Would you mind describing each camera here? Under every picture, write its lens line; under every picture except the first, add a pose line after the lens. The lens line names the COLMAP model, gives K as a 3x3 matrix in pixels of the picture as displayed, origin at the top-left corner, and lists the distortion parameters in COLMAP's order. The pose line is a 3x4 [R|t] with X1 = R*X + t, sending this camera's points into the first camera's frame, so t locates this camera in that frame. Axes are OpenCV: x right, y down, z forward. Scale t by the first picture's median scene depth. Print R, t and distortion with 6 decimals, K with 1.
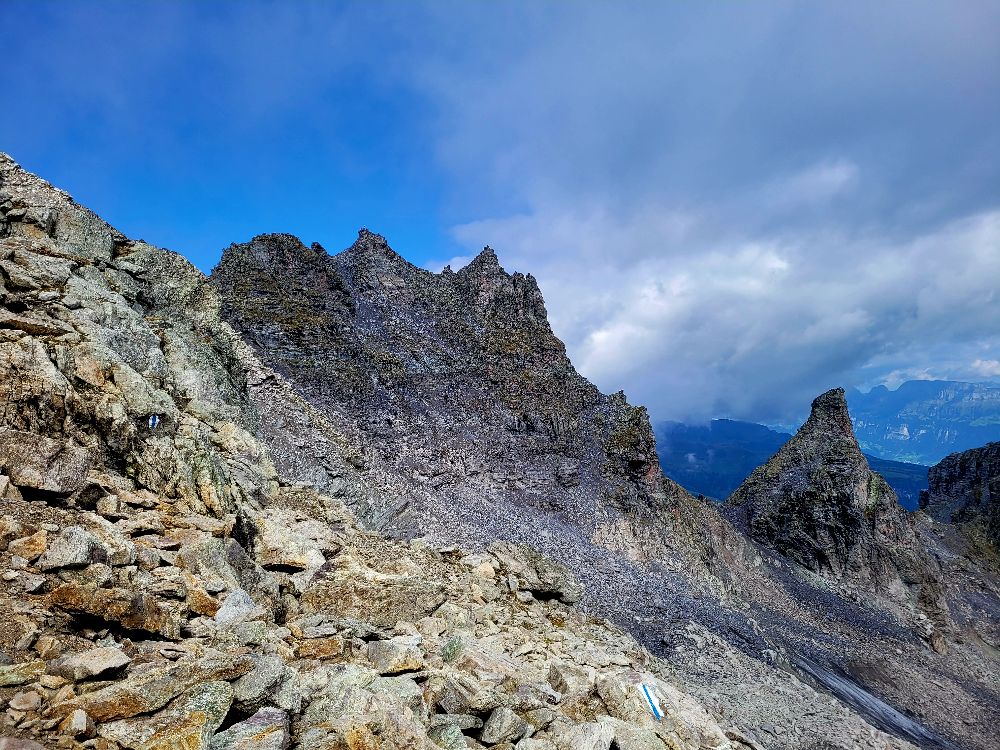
lens RADIAL K [[756.1, 0, 502.5], [0, 756.1, 373.9], [0, 0, 1]] dist [0.038875, -0.010564]
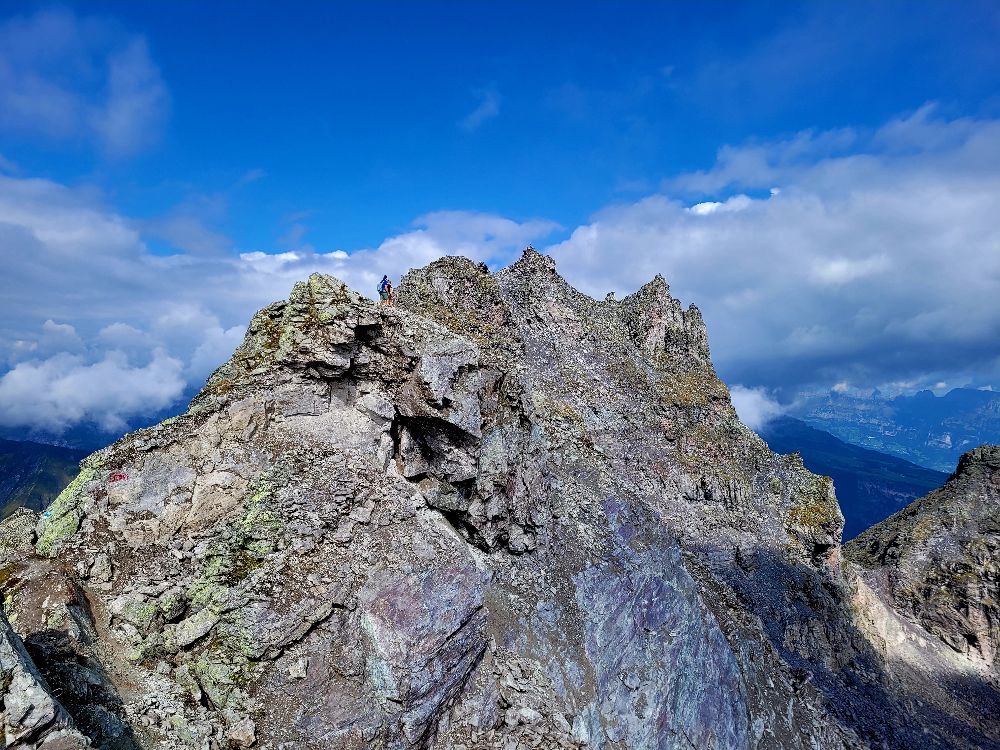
lens RADIAL K [[756.1, 0, 500.2], [0, 756.1, 370.0], [0, 0, 1]] dist [0.038875, -0.010564]
pose [[0.994281, 0.093829, -0.051005, -0.150033], [-0.091875, 0.994991, 0.039388, -0.075891], [0.054445, -0.034477, 0.997921, 0.103214]]
